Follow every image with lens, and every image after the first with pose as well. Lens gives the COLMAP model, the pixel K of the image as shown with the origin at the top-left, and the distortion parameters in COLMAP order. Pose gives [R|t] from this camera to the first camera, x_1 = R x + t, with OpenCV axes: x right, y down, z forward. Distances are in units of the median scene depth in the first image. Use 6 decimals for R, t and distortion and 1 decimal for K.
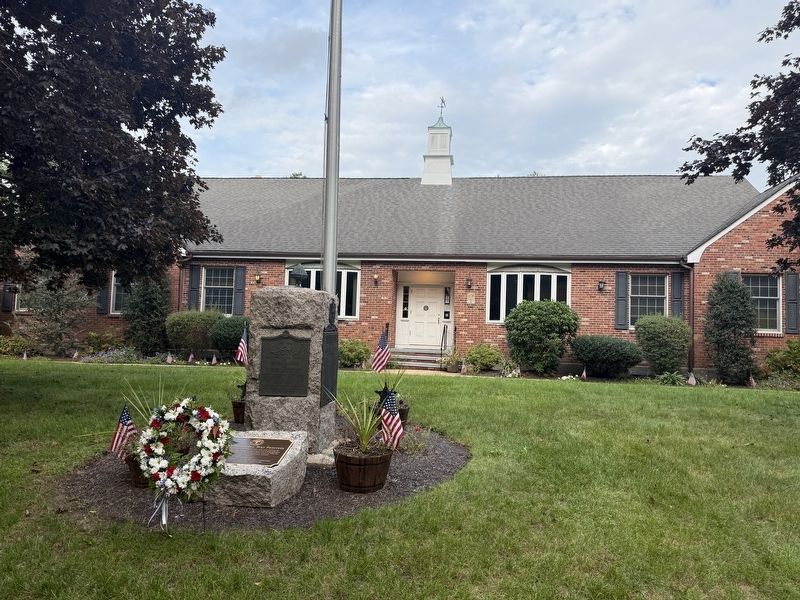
lens RADIAL K [[566.8, 0, 400.0], [0, 566.8, 301.4], [0, 0, 1]] dist [0.056697, -0.071830]
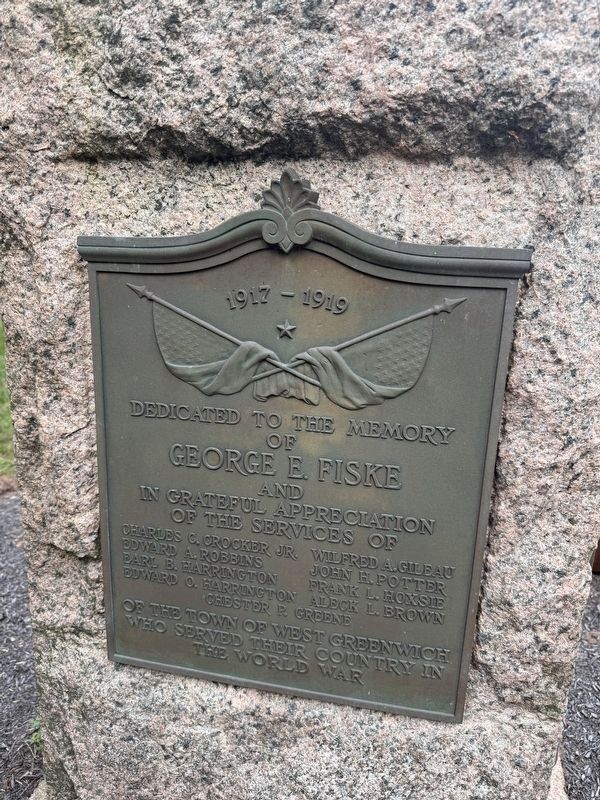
lens RADIAL K [[566.8, 0, 299.9], [0, 566.8, 399.3], [0, 0, 1]] dist [0.056697, -0.071830]
pose [[0.992438, 0.033543, -0.118075, -0.185285], [0.006700, 0.945699, 0.324974, 0.056372], [0.122564, -0.323308, 0.938323, 0.889764]]
